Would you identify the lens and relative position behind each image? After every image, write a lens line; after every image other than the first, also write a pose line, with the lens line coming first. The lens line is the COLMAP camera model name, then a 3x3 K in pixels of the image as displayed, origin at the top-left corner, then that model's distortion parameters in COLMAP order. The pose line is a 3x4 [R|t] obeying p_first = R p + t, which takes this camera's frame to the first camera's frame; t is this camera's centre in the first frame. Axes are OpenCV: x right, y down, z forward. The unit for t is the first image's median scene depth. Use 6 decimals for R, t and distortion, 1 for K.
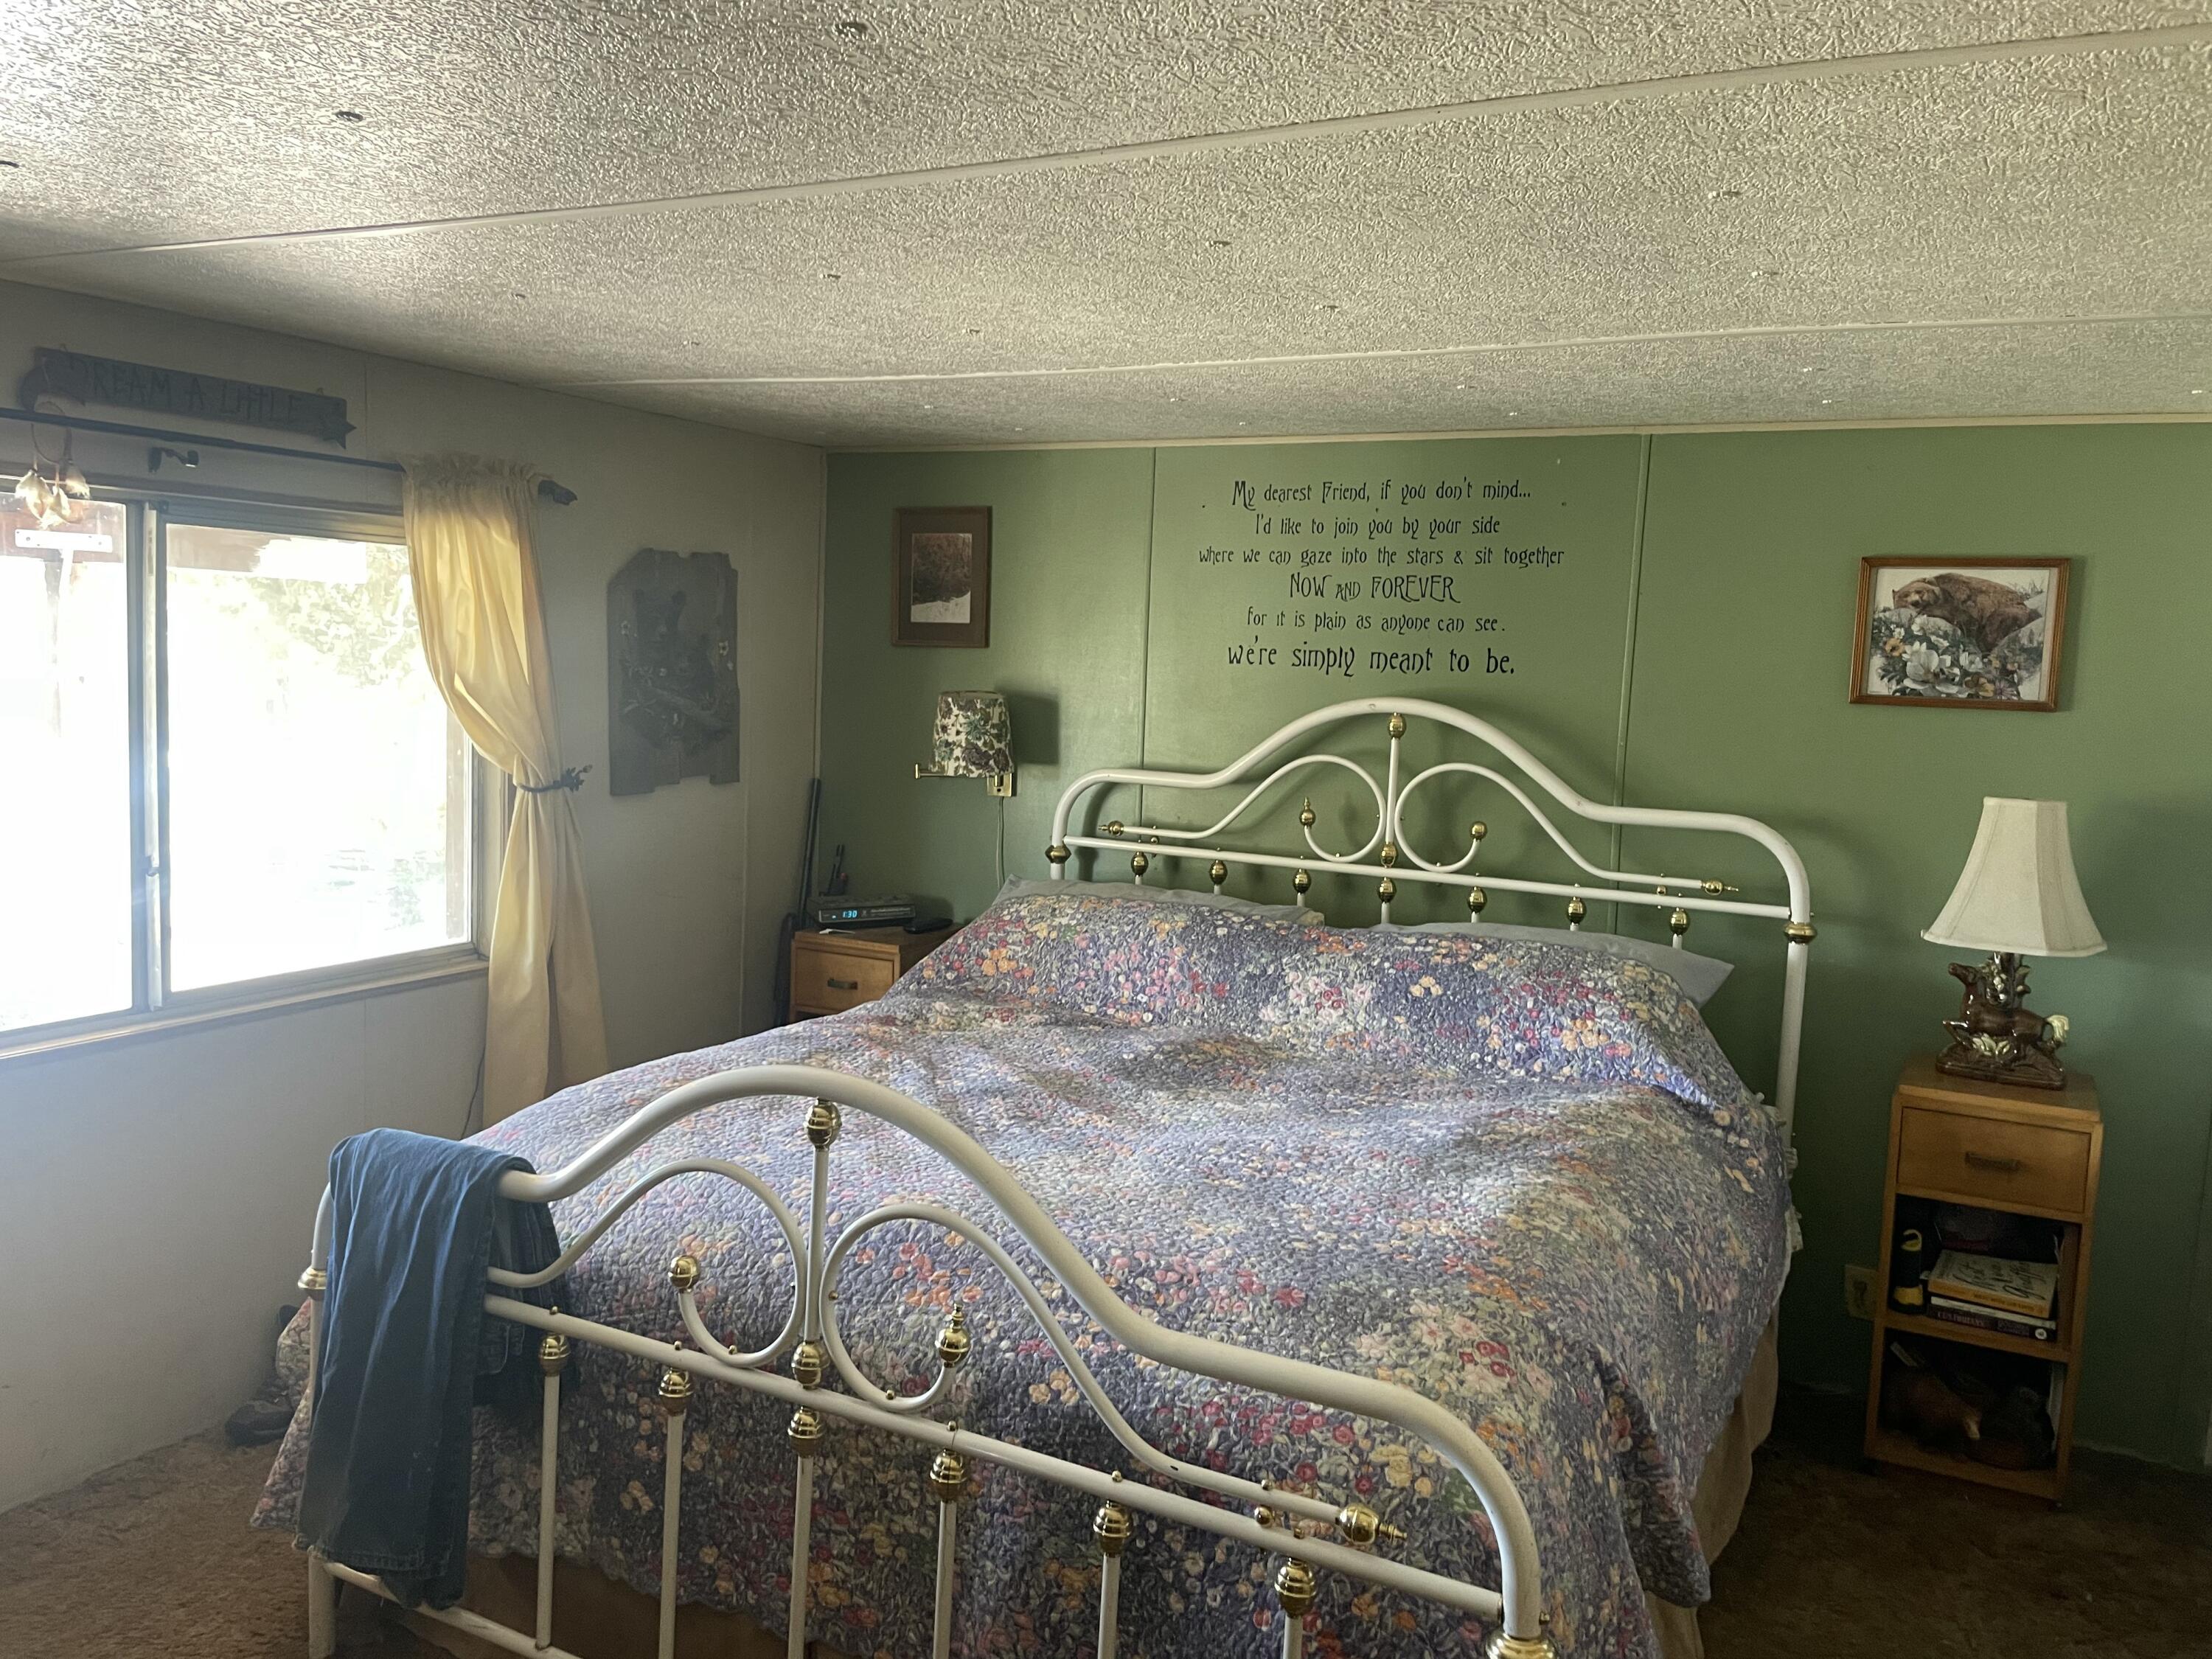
lens RADIAL K [[1646.5, 0, 1101.3], [0, 1646.5, 796.9], [0, 0, 1]] dist [0.069628, -0.109137]
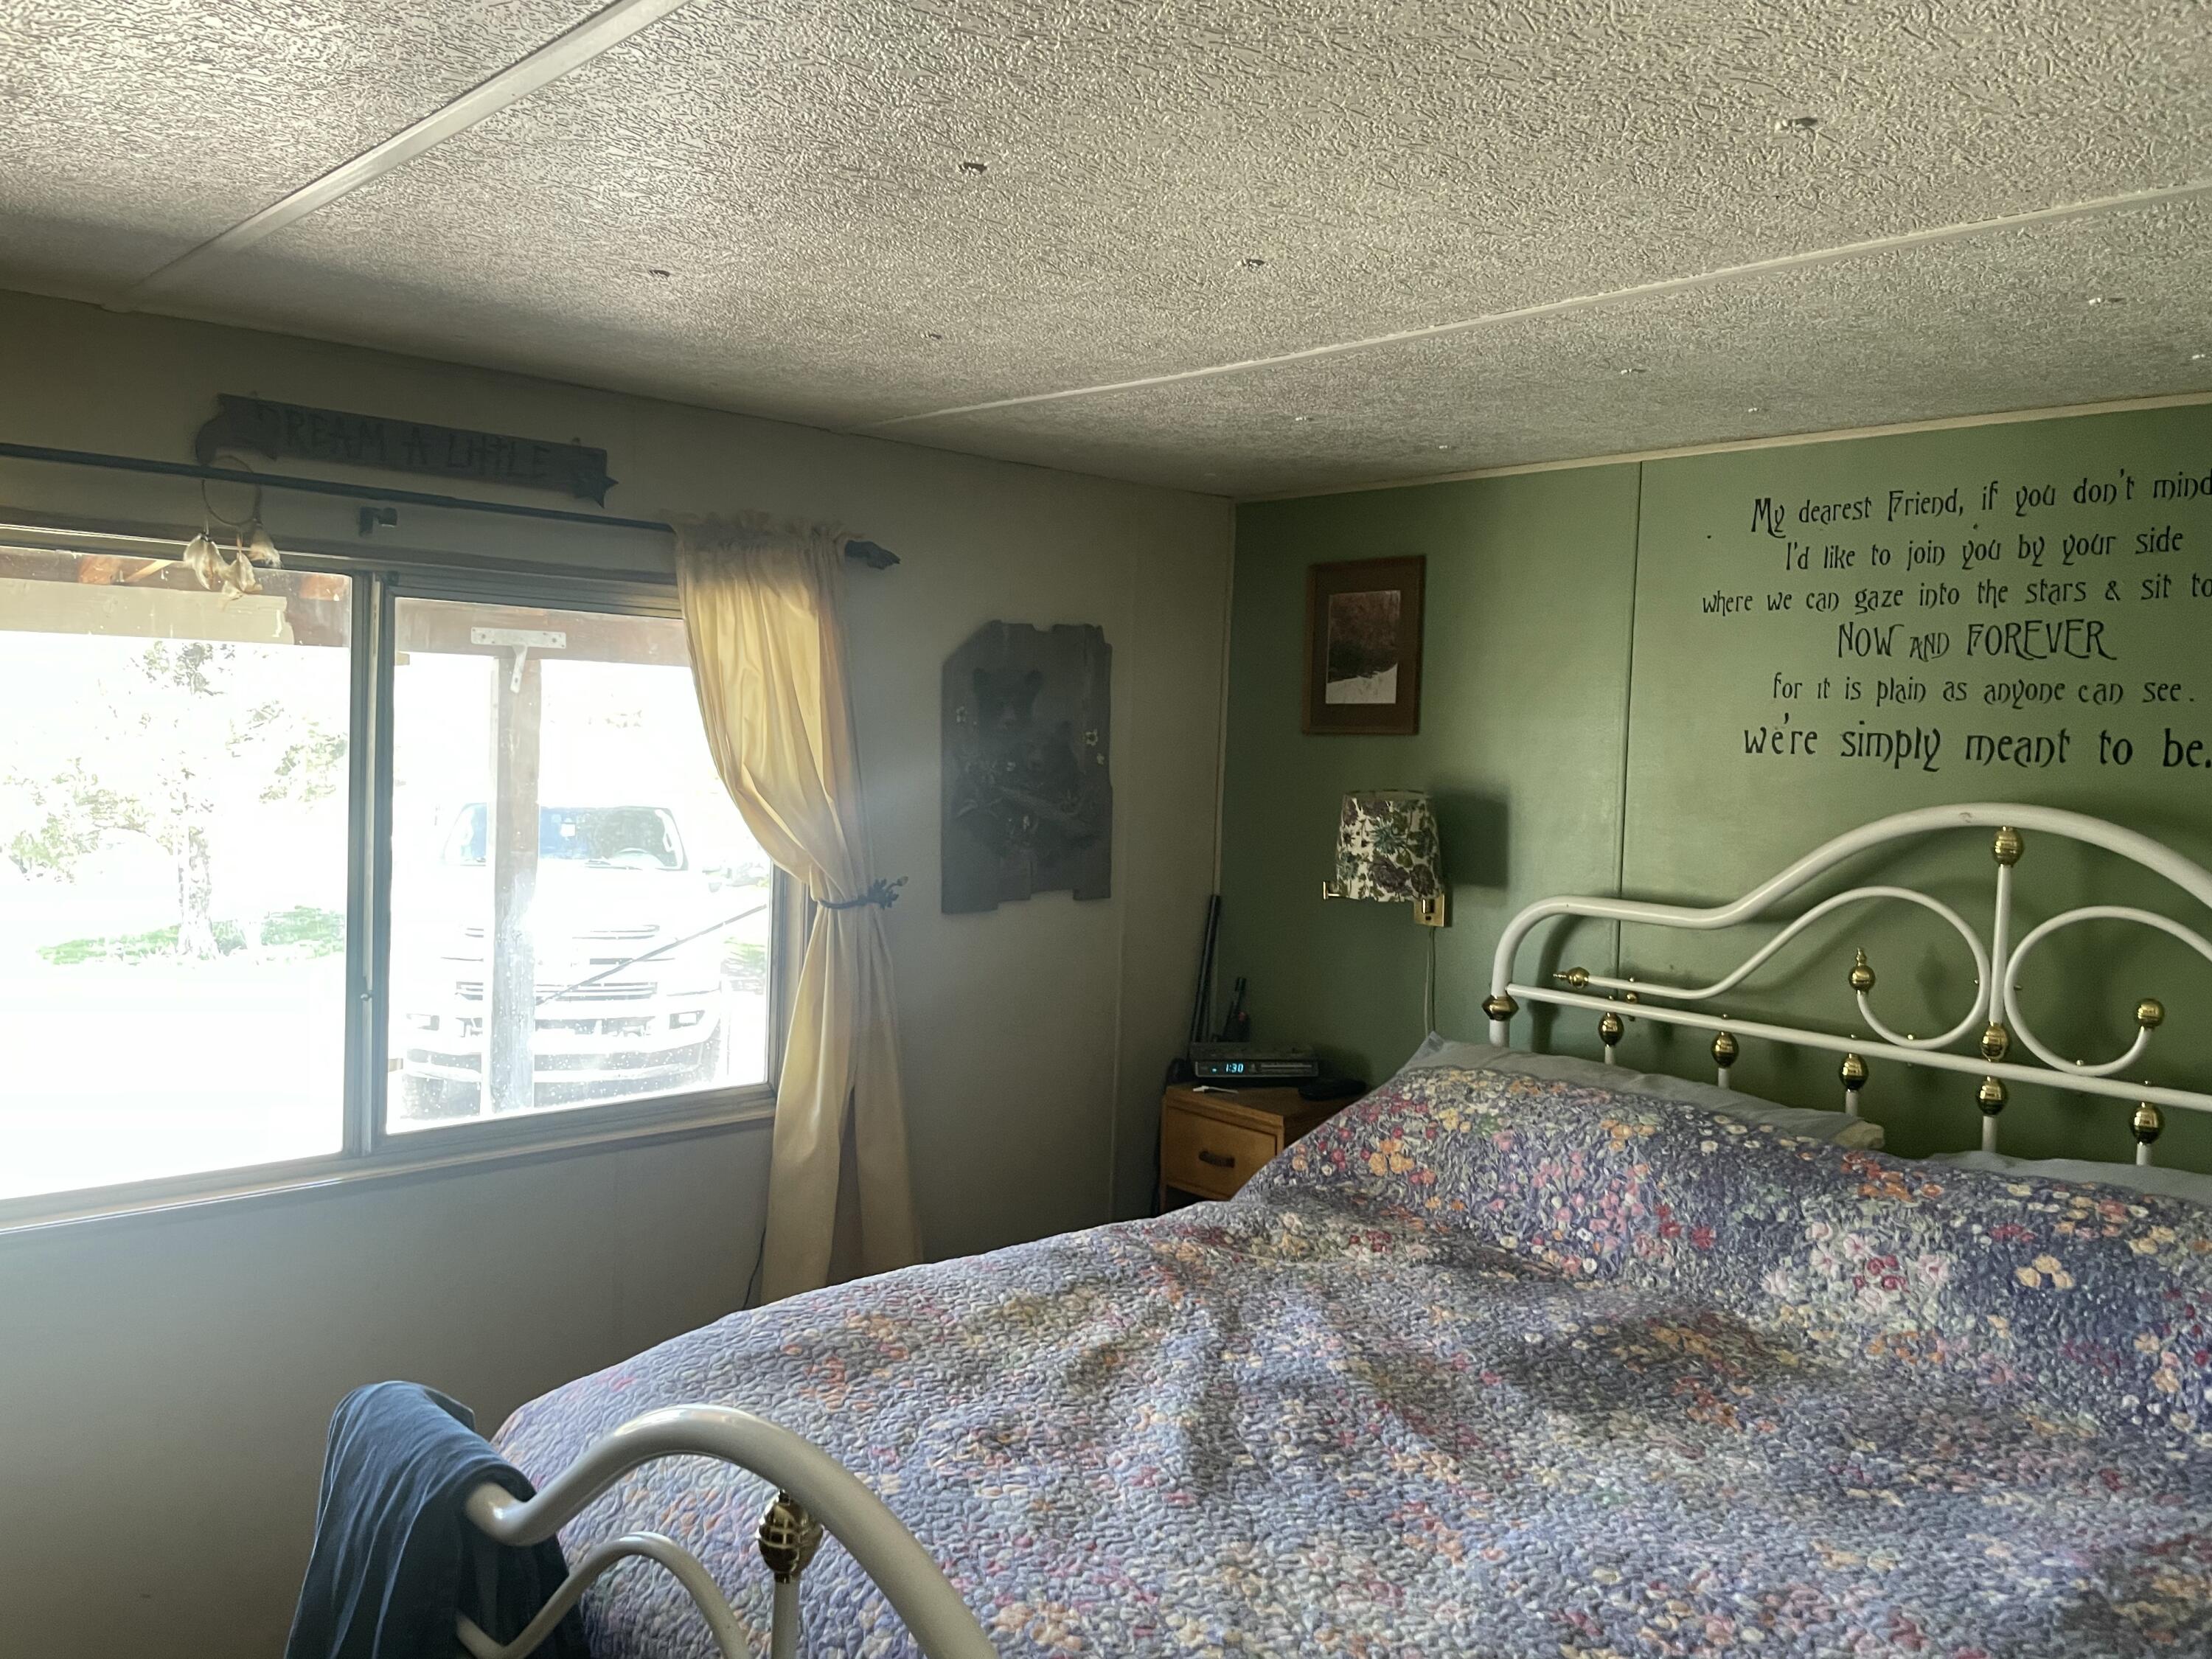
lens RADIAL K [[1646.5, 0, 1101.3], [0, 1646.5, 796.9], [0, 0, 1]] dist [0.069628, -0.109137]
pose [[0.936377, 0.006583, -0.350933, 0.076648], [-0.026896, 0.998230, -0.053041, -0.018510], [0.349963, 0.059105, 0.934897, 0.261779]]
